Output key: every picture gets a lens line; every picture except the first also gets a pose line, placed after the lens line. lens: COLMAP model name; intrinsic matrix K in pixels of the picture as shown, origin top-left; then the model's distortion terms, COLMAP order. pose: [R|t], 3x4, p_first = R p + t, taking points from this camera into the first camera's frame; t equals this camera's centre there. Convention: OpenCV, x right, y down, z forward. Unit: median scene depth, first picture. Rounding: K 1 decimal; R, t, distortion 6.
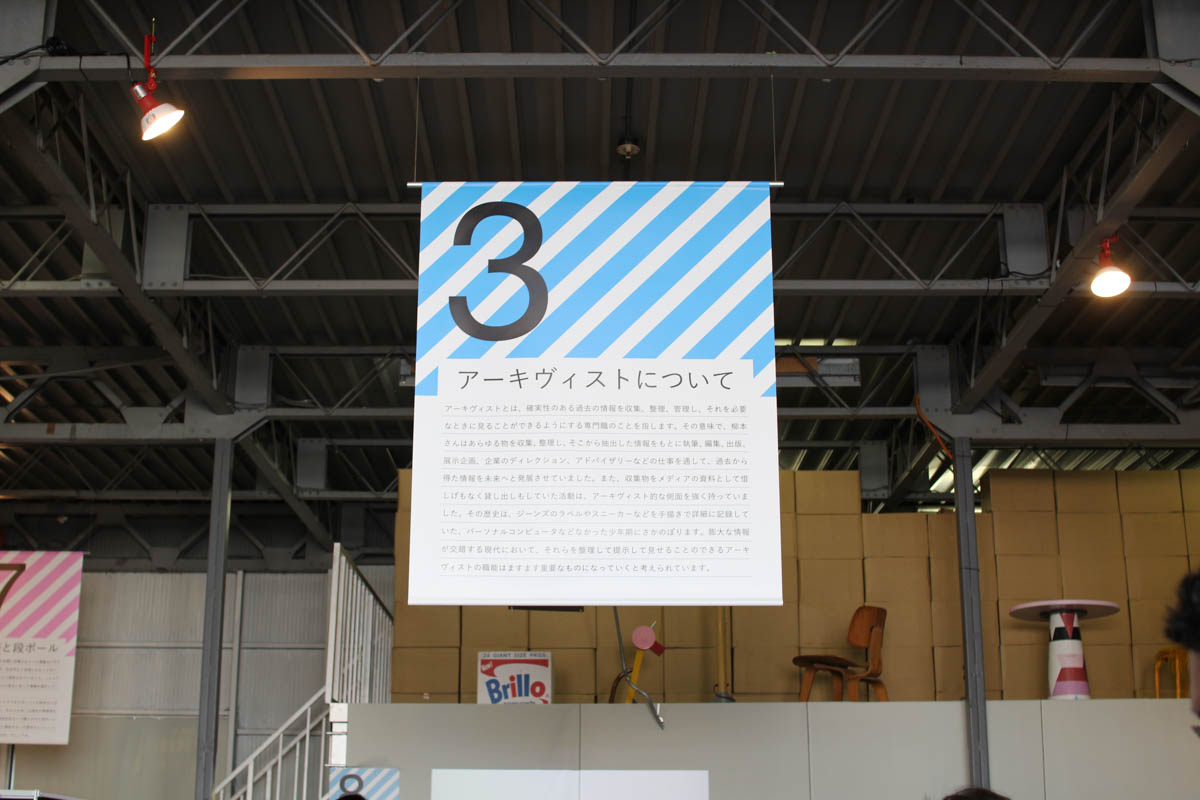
lens RADIAL K [[1707.1, 0, 600.0], [0, 1707.1, 400.0], [0, 0, 1]] dist [-0.137720, -0.010010]
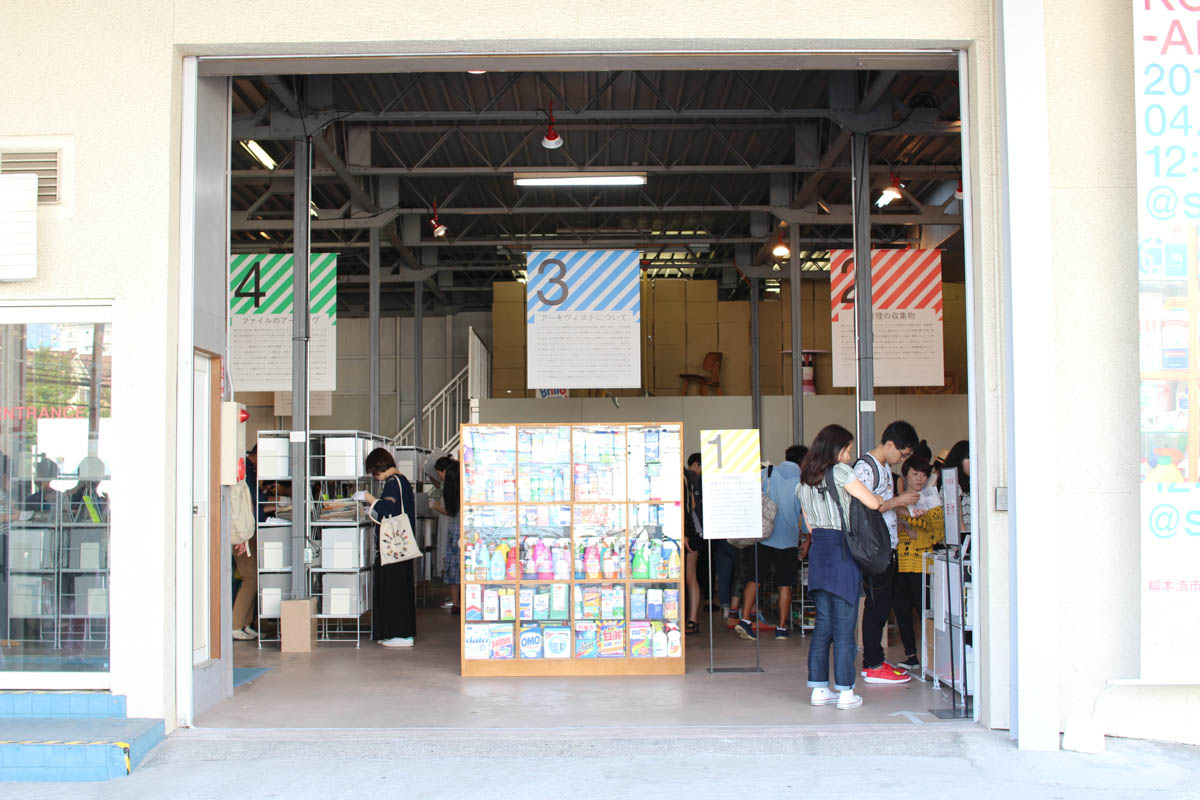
lens RADIAL K [[1707.1, 0, 600.0], [0, 1707.1, 400.0], [0, 0, 1]] dist [-0.137720, -0.010010]
pose [[0.999946, -0.008576, -0.005819, 0.043598], [0.009649, 0.975318, 0.220593, -0.542381], [0.003784, -0.220637, 0.975349, -2.063838]]
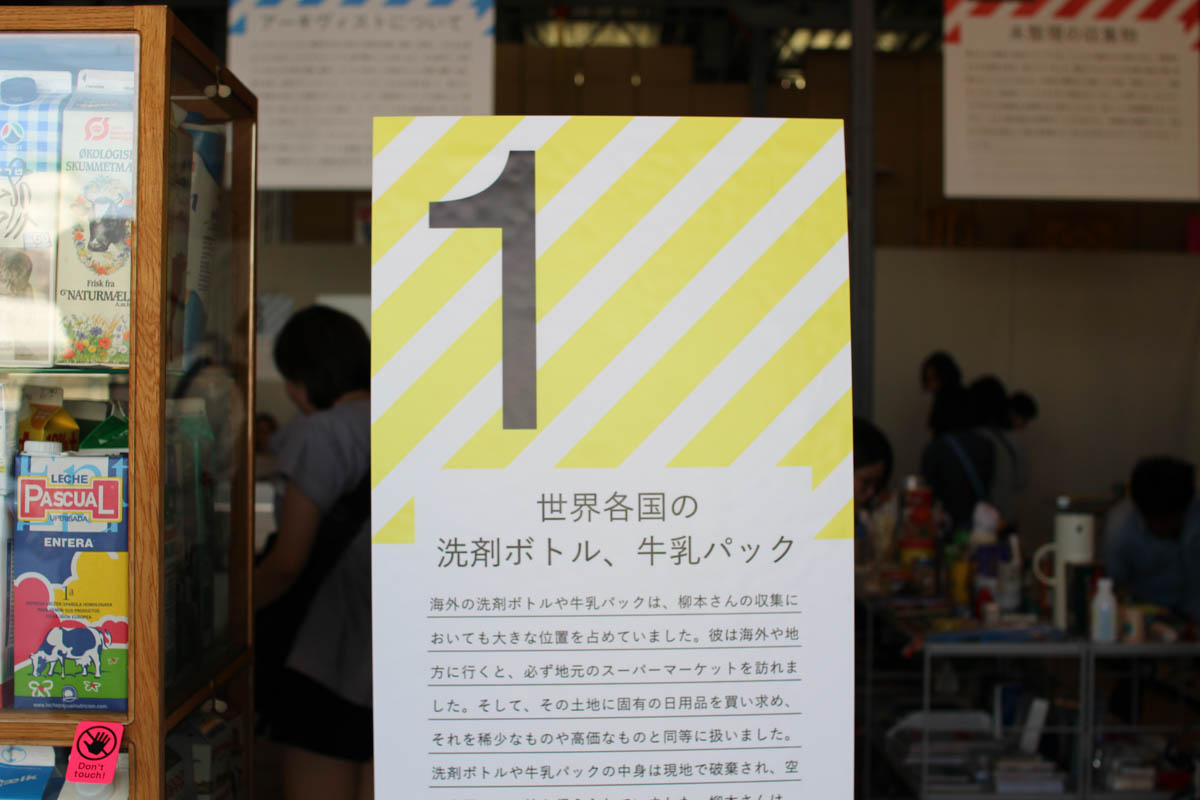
lens RADIAL K [[1707.1, 0, 600.0], [0, 1707.1, 400.0], [0, 0, 1]] dist [-0.137720, -0.010010]
pose [[0.999947, 0.010247, -0.000357, 0.183213], [-0.009749, 0.961016, 0.276322, -0.092888], [0.003175, -0.276304, 0.961065, -0.363593]]
